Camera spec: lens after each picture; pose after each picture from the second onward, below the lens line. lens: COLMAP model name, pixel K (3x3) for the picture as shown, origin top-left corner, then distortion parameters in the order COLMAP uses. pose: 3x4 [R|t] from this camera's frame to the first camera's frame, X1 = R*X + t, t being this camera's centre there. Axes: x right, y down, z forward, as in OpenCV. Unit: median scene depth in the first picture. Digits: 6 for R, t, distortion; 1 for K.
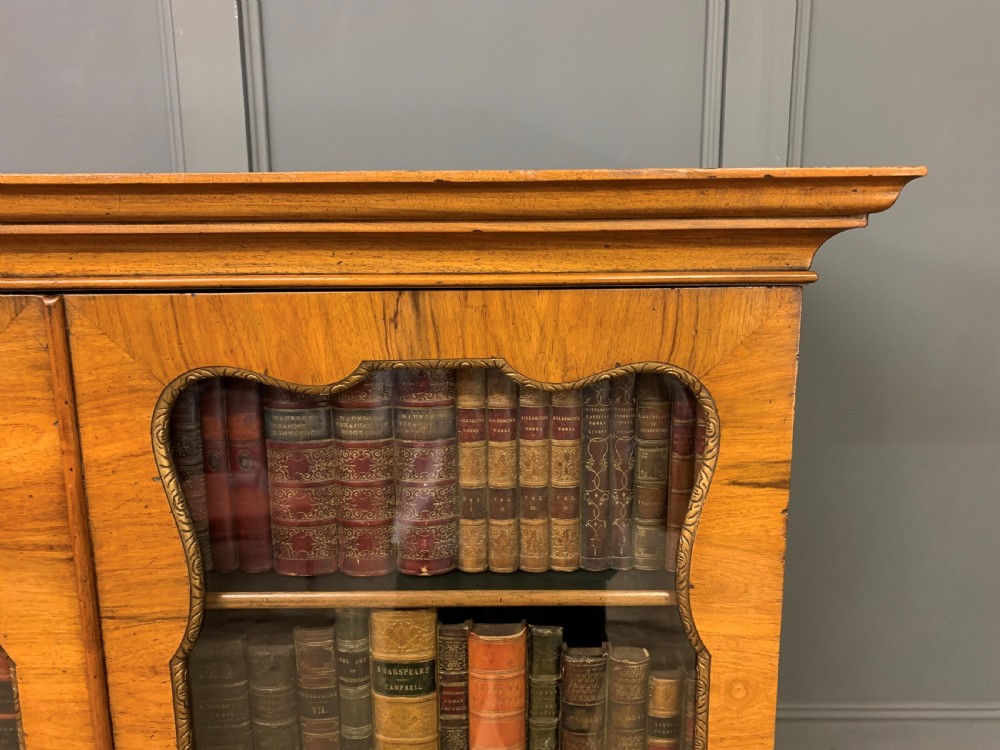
lens RADIAL K [[761.3, 0, 500.0], [0, 761.3, 375.0], [0, 0, 1]] dist [0.049706, -0.004612]
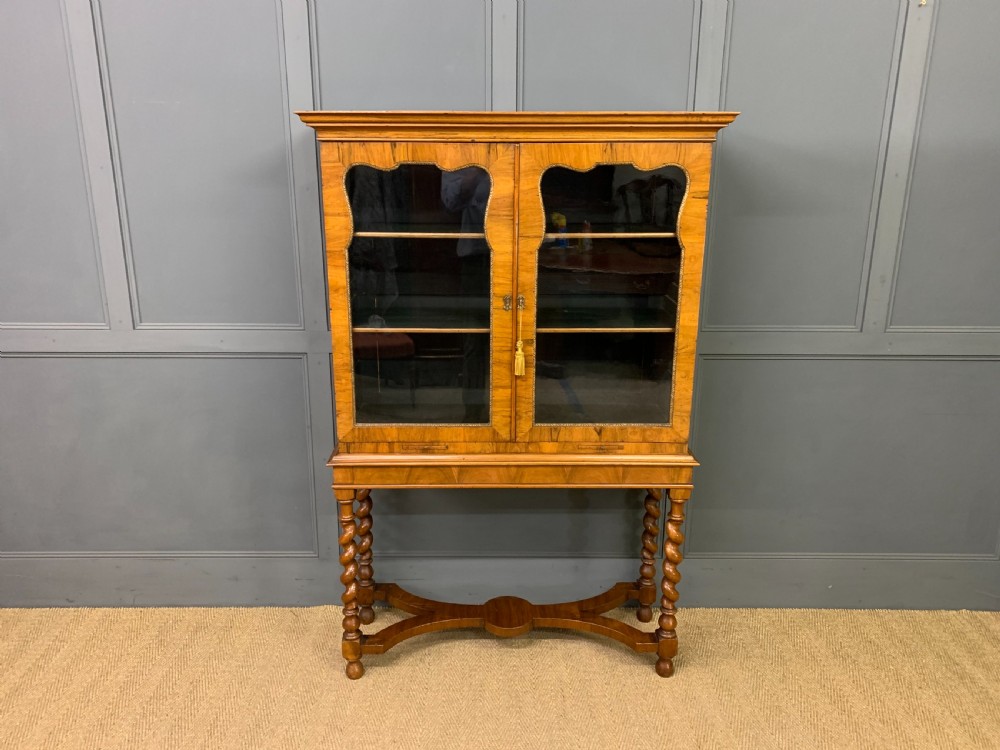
lens RADIAL K [[771.4, 0, 490.8], [0, 771.4, 362.3], [0, 0, 1]] dist [0.030840, -0.006062]
pose [[0.999823, 0.003840, 0.018398, -0.738091], [-0.005651, 0.995033, 0.099383, 0.565603], [-0.017925, -0.099469, 0.994879, -2.776976]]
